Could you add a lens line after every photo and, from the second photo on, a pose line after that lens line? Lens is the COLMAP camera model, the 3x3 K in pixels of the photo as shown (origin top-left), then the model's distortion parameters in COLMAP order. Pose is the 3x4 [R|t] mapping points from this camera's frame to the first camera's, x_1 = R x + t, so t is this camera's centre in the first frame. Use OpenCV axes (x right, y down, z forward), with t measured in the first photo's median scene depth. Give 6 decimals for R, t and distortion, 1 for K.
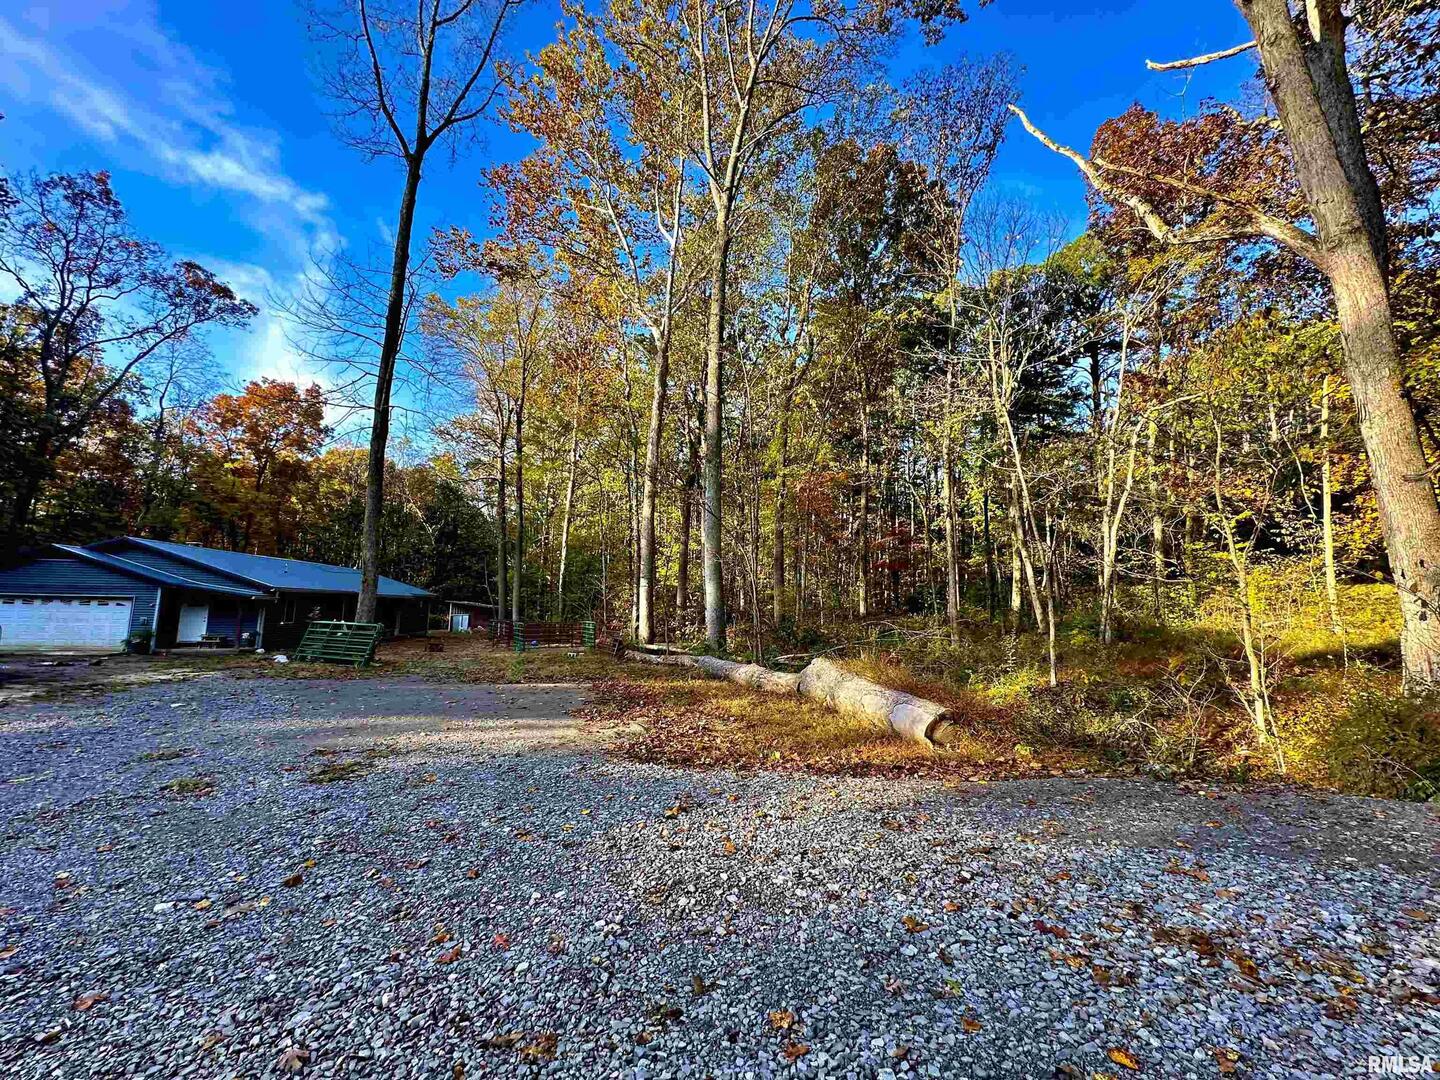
lens RADIAL K [[570.0, 0, 719.0], [0, 570.0, 542.0], [0, 0, 1]] dist [0.000468, -0.000446]
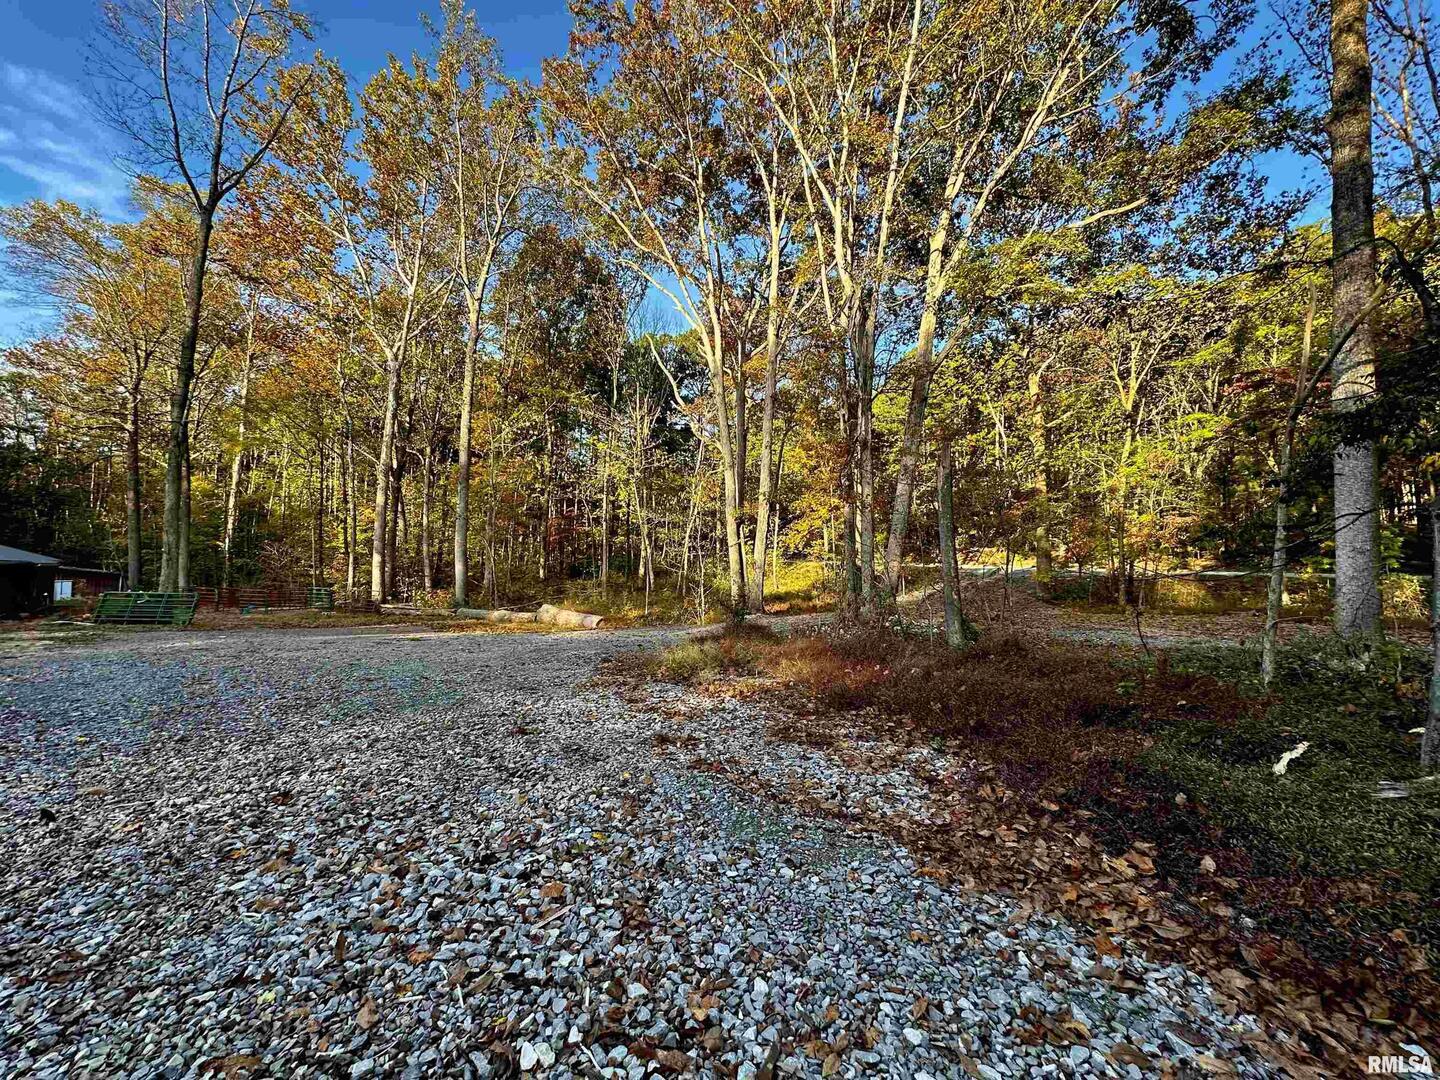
lens RADIAL K [[570.0, 0, 719.0], [0, 570.0, 542.0], [0, 0, 1]] dist [0.000468, -0.000446]
pose [[0.829909, 0.030168, 0.557082, -0.291761], [-0.068046, 0.996555, 0.047403, -0.104730], [-0.553733, -0.077247, 0.829104, -0.674072]]
